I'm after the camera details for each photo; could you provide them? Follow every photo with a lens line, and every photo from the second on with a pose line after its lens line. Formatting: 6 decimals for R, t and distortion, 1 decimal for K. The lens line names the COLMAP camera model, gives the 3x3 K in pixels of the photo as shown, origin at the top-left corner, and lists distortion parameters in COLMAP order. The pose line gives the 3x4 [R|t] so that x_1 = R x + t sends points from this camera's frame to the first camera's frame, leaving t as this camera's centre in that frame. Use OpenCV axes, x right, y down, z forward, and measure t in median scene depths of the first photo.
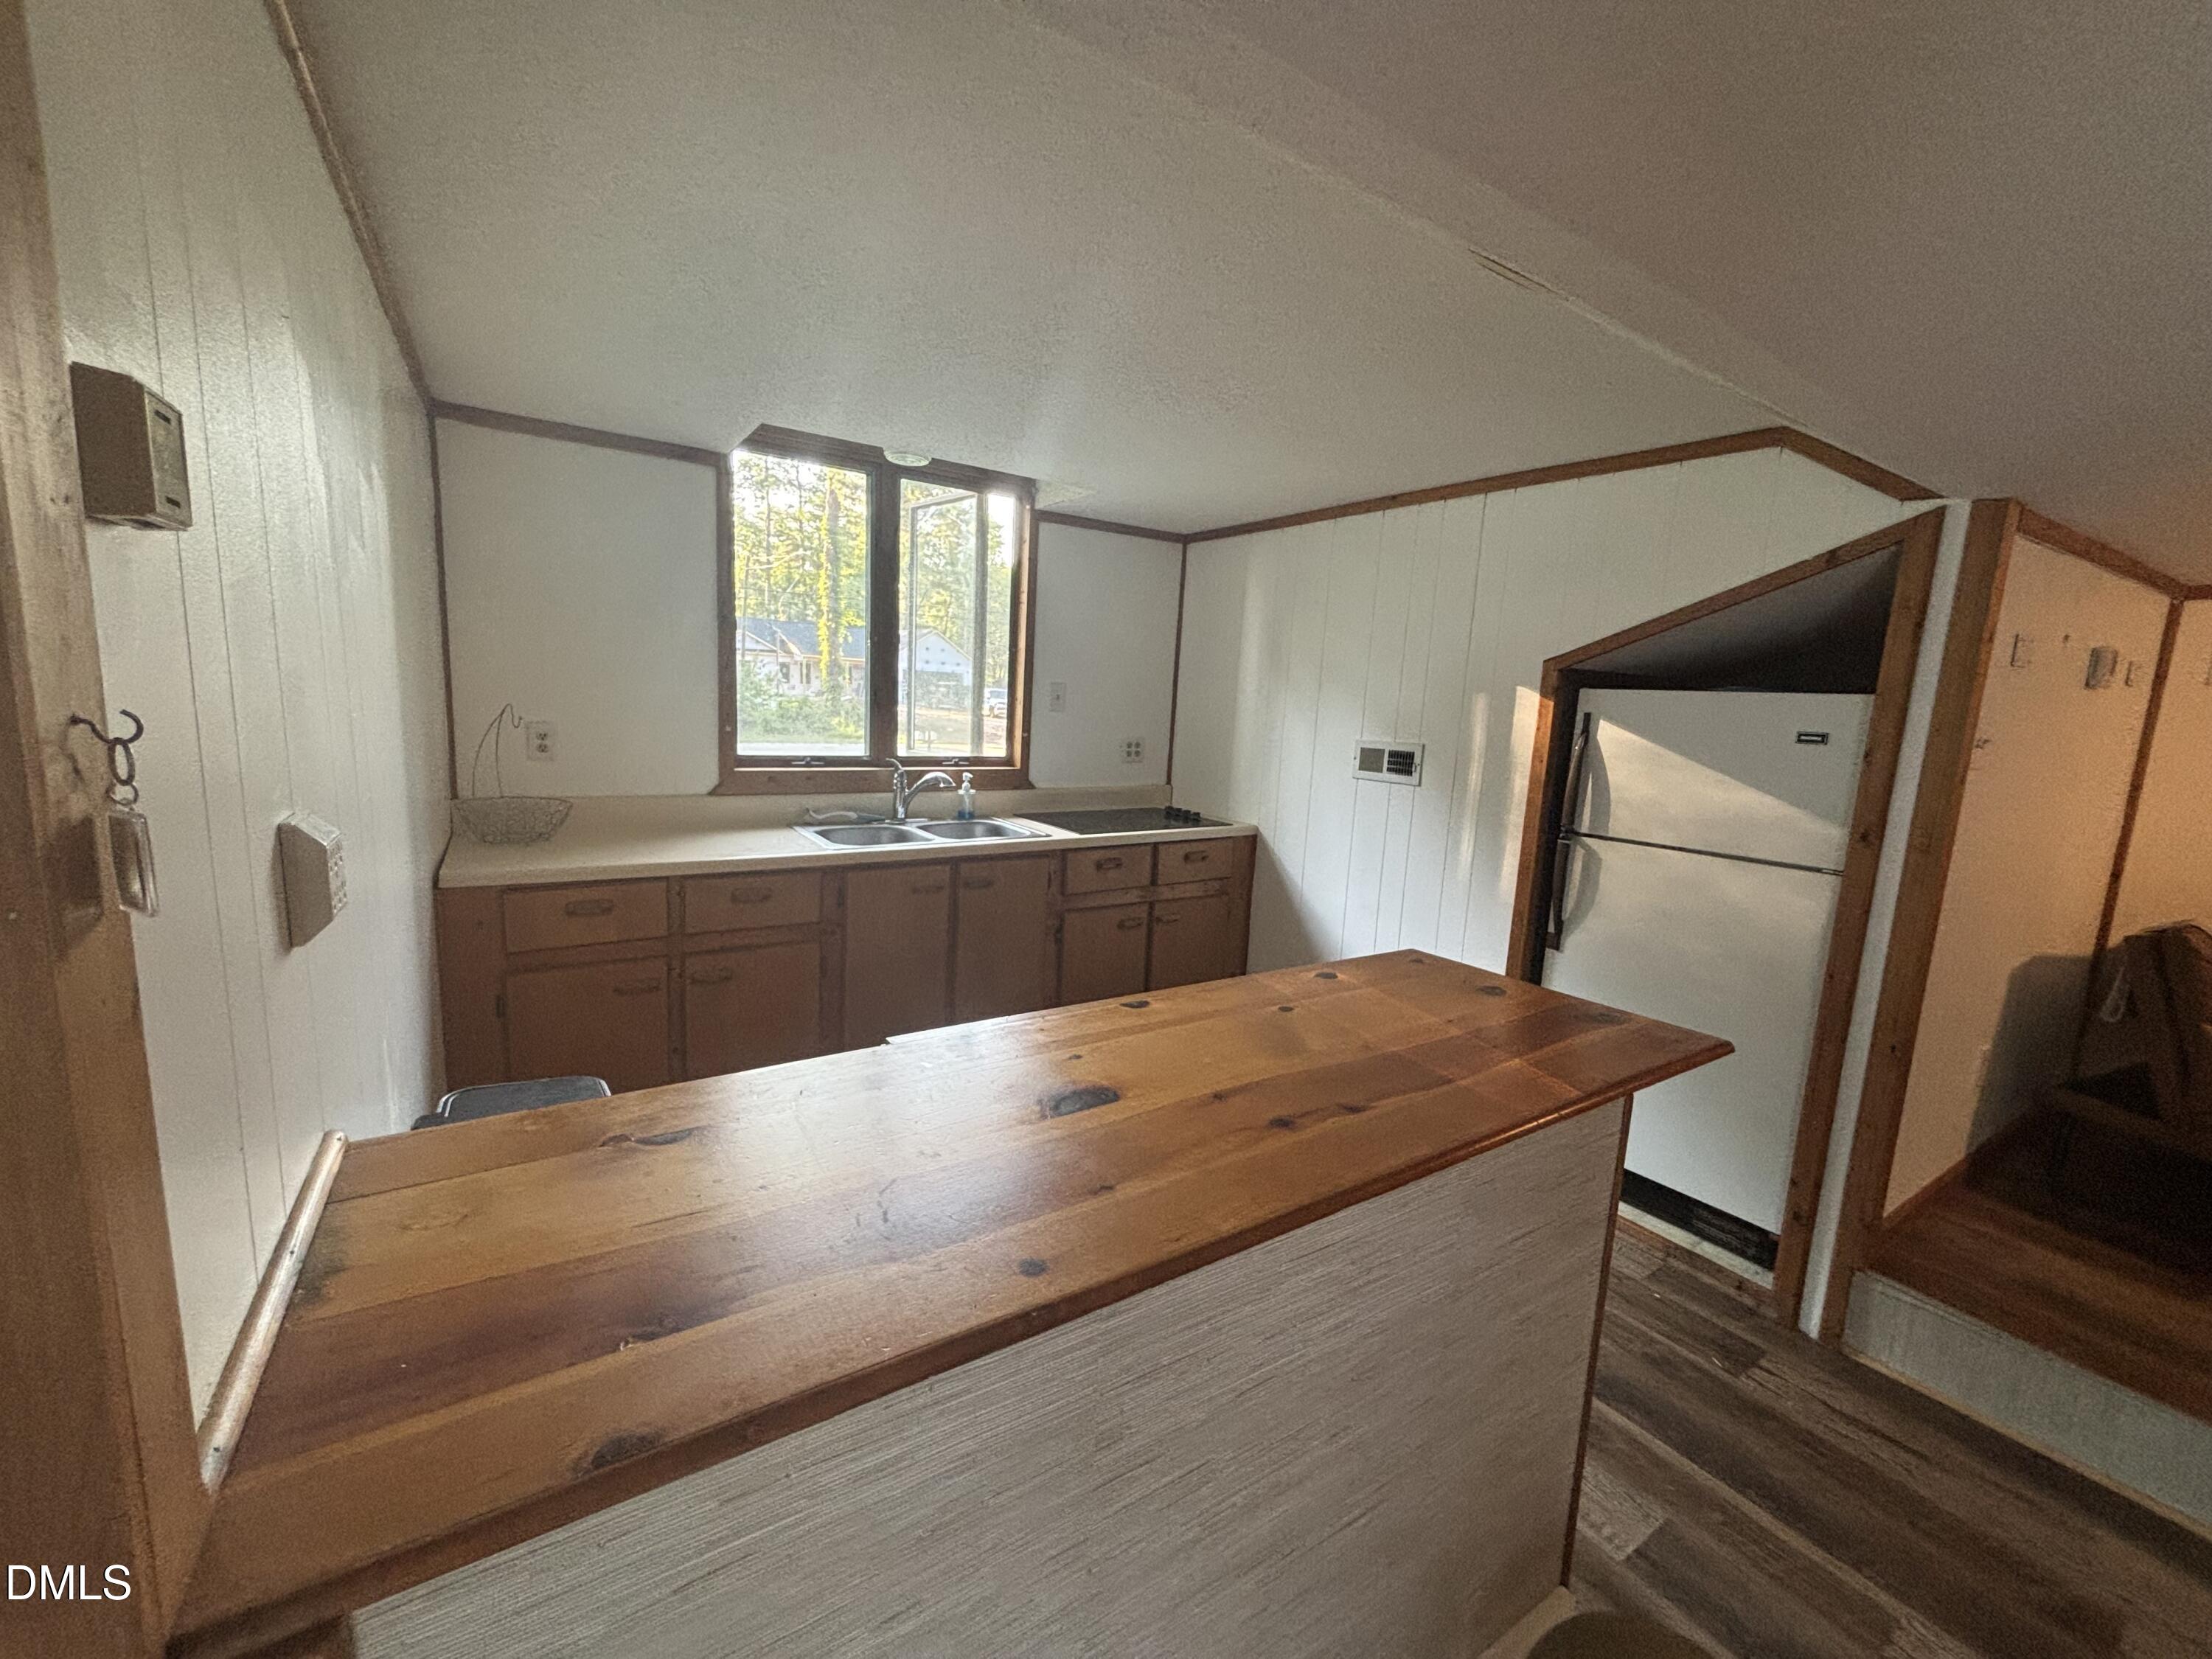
lens RADIAL K [[893.8, 0, 1106.0], [0, 893.8, 829.5], [0, 0, 1]] dist [-0.000245, -0.000084]
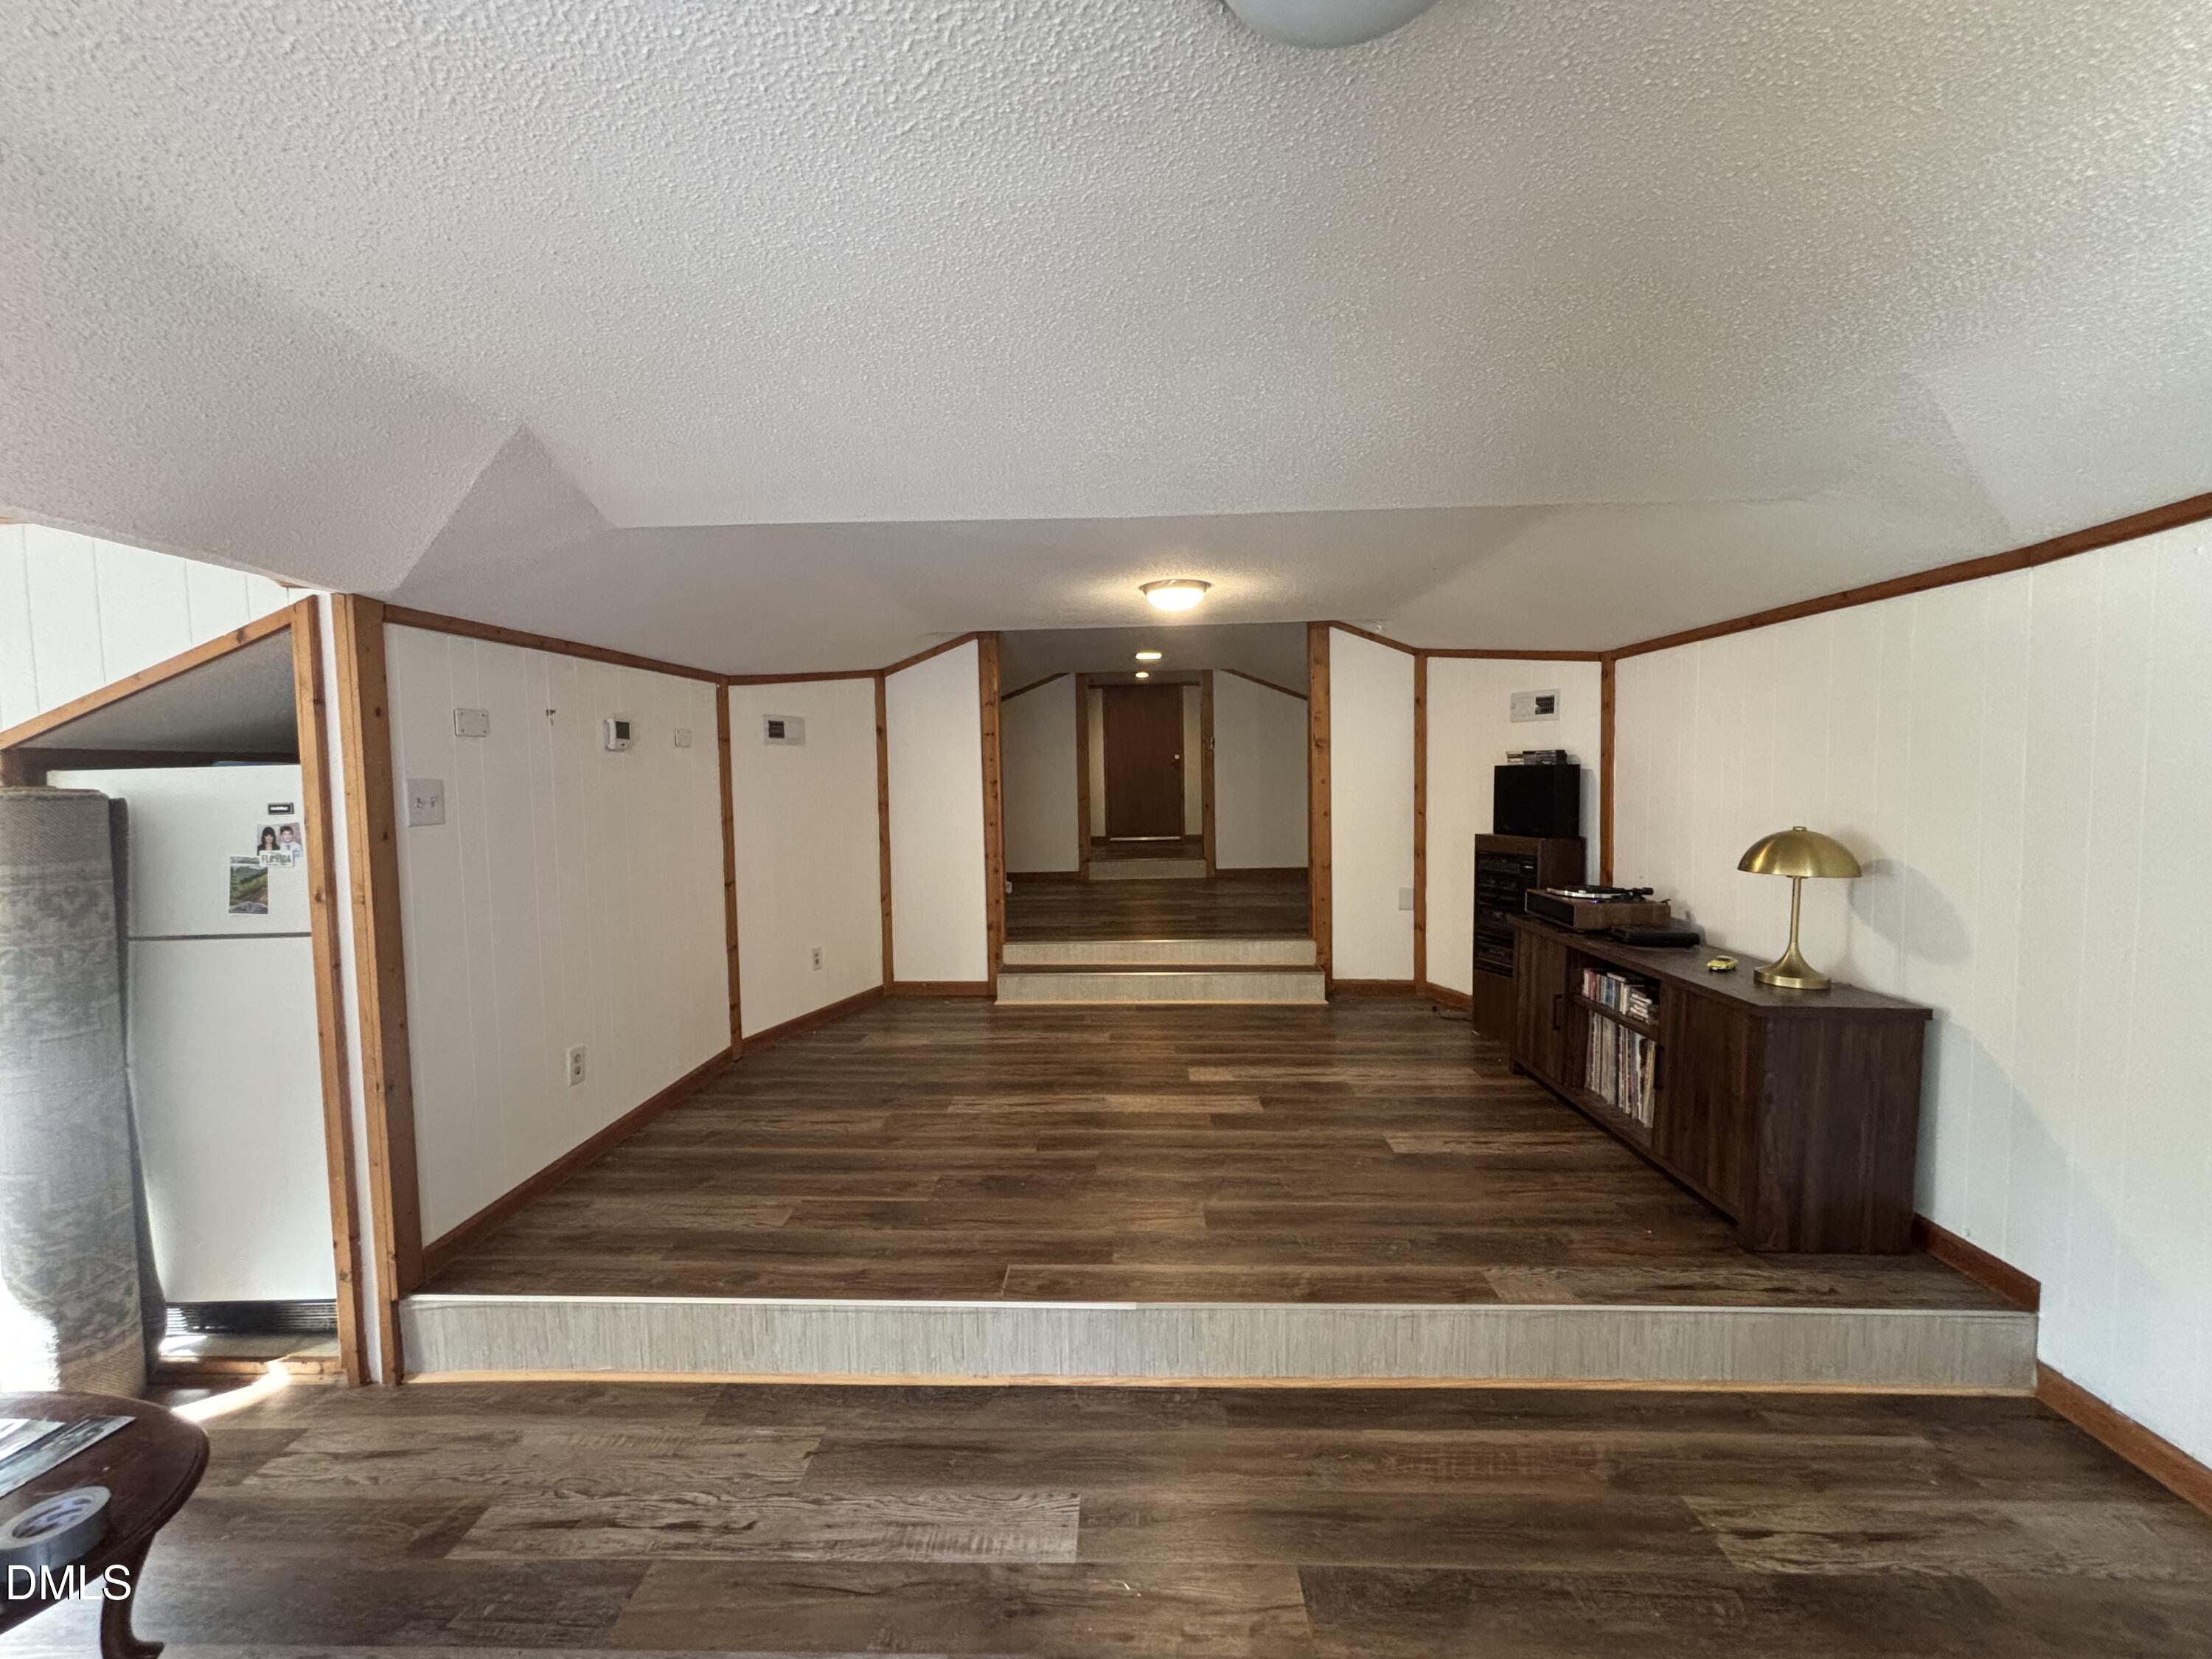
lens RADIAL K [[893.8, 0, 1106.0], [0, 893.8, 829.5], [0, 0, 1]] dist [-0.000245, -0.000084]
pose [[0.573447, -0.113623, 0.811325, 0.523157], [0.188058, 0.982147, 0.004627, 0.098844], [-0.797367, 0.149923, 0.584577, -0.366375]]
